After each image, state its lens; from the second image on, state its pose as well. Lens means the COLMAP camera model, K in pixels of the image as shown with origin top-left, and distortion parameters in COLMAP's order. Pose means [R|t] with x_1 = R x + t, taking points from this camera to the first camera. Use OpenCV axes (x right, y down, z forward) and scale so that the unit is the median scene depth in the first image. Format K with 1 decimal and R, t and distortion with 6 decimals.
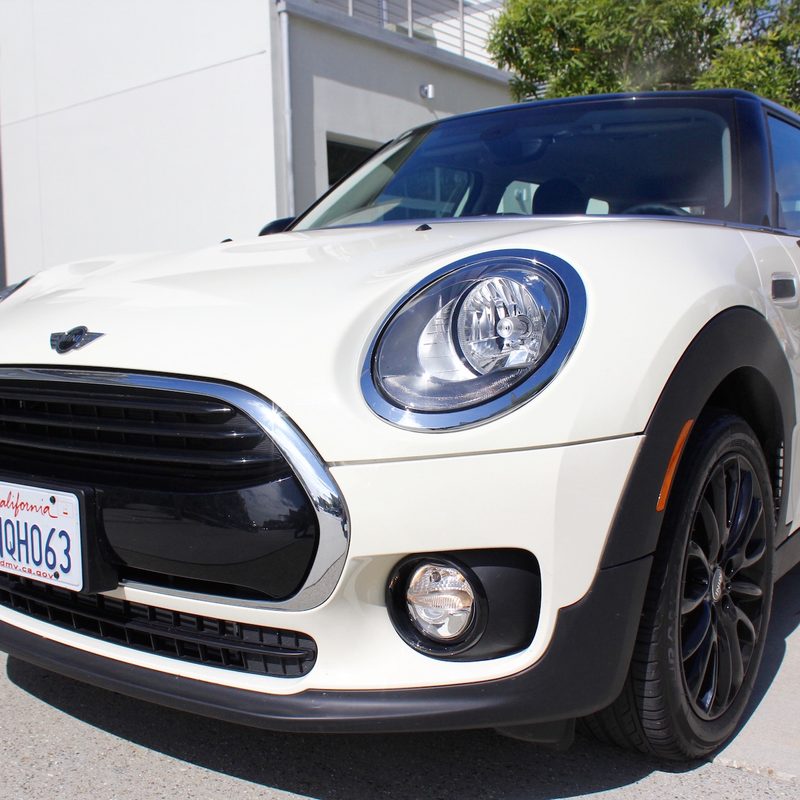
lens RADIAL K [[1044.9, 0, 397.9], [0, 1044.9, 385.0], [0, 0, 1]] dist [-0.116422, 0.008222]
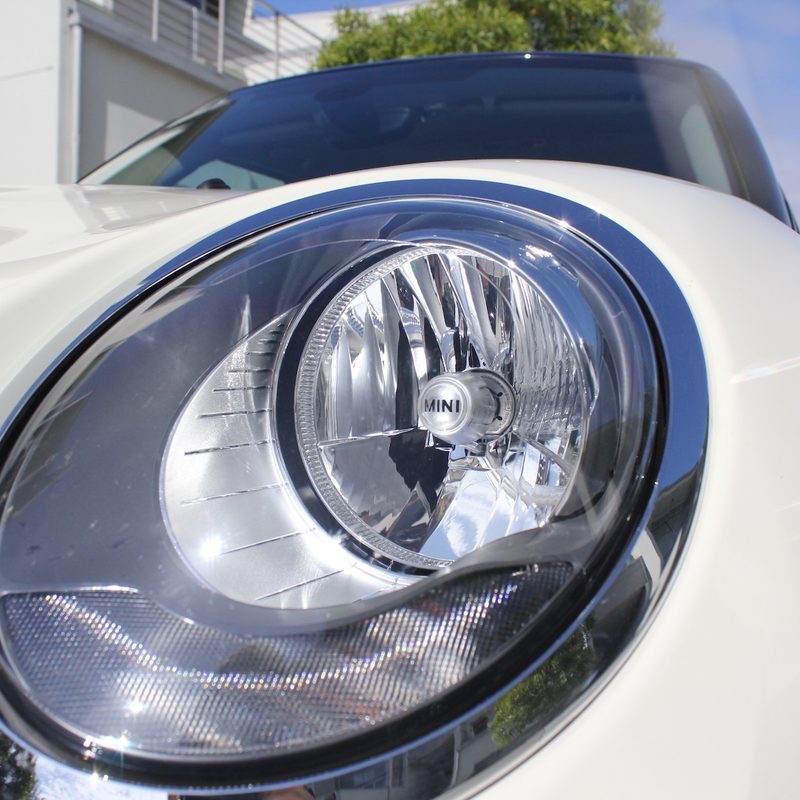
lens RADIAL K [[1020.9, 0, 415.6], [0, 1020.9, 401.1], [0, 0, 1]] dist [-0.182820, 0.208845]
pose [[0.976662, 0.034896, 0.211926, 0.026224], [-0.025056, 0.998487, -0.048940, -0.039599], [-0.213314, 0.042488, 0.976059, 0.674474]]
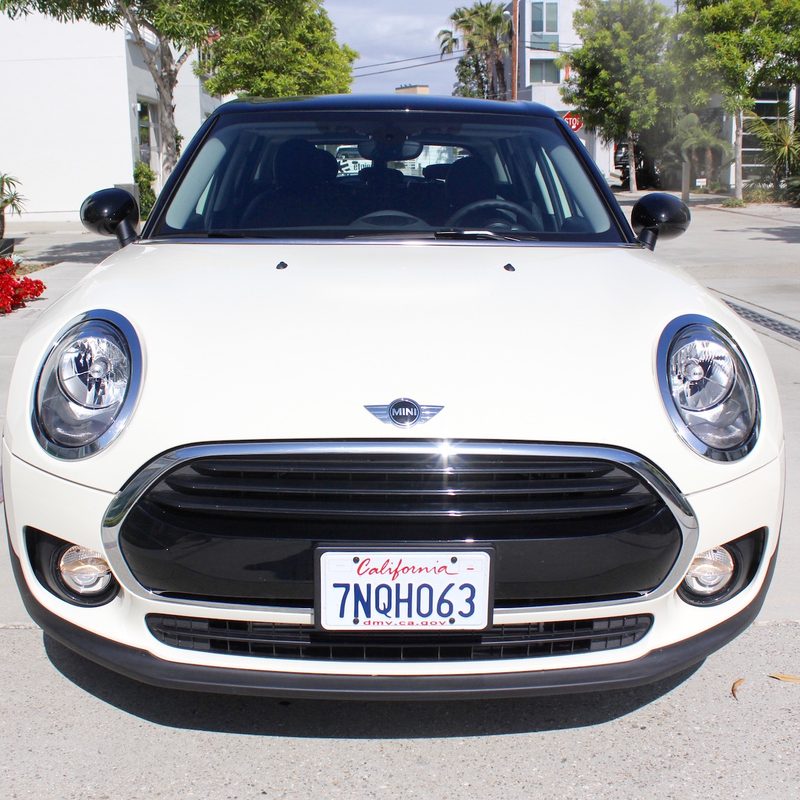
lens RADIAL K [[1042.8, 0, 400.0], [0, 1042.8, 400.0], [0, 0, 1]] dist [-0.202376, 0.243871]
pose [[0.792511, -0.122631, 0.597401, -1.016089], [0.024010, 0.985089, 0.170362, -0.255622], [-0.609385, -0.120671, 0.783638, 0.139480]]
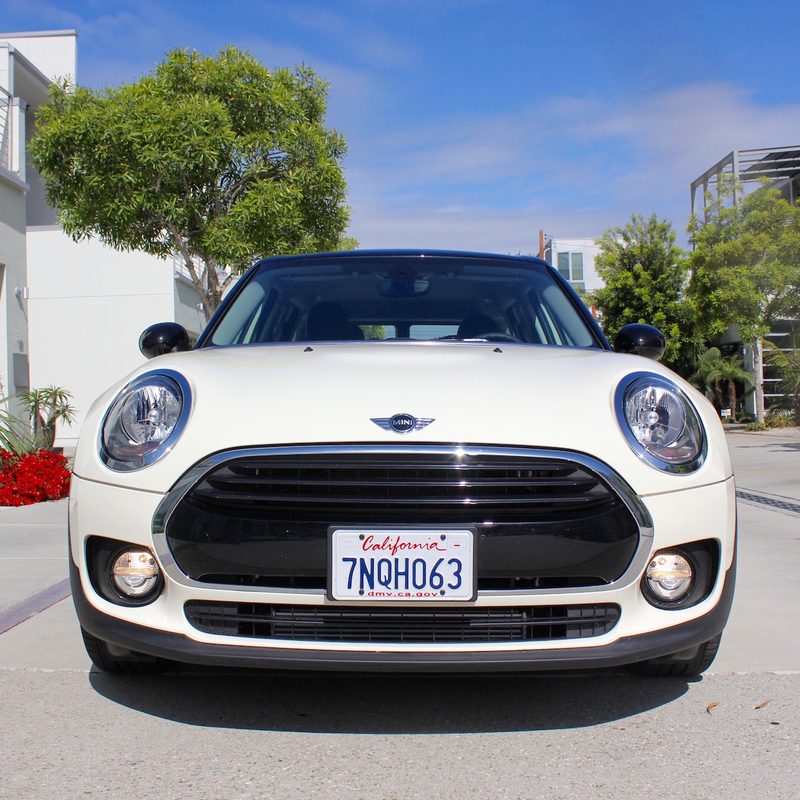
lens RADIAL K [[1042.8, 0, 400.0], [0, 1042.8, 400.0], [0, 0, 1]] dist [-0.202376, 0.243871]
pose [[0.813119, 0.018010, 0.581818, -1.154988], [0.028634, 0.997074, -0.070880, 0.023170], [-0.581392, 0.074294, 0.810224, -0.112171]]
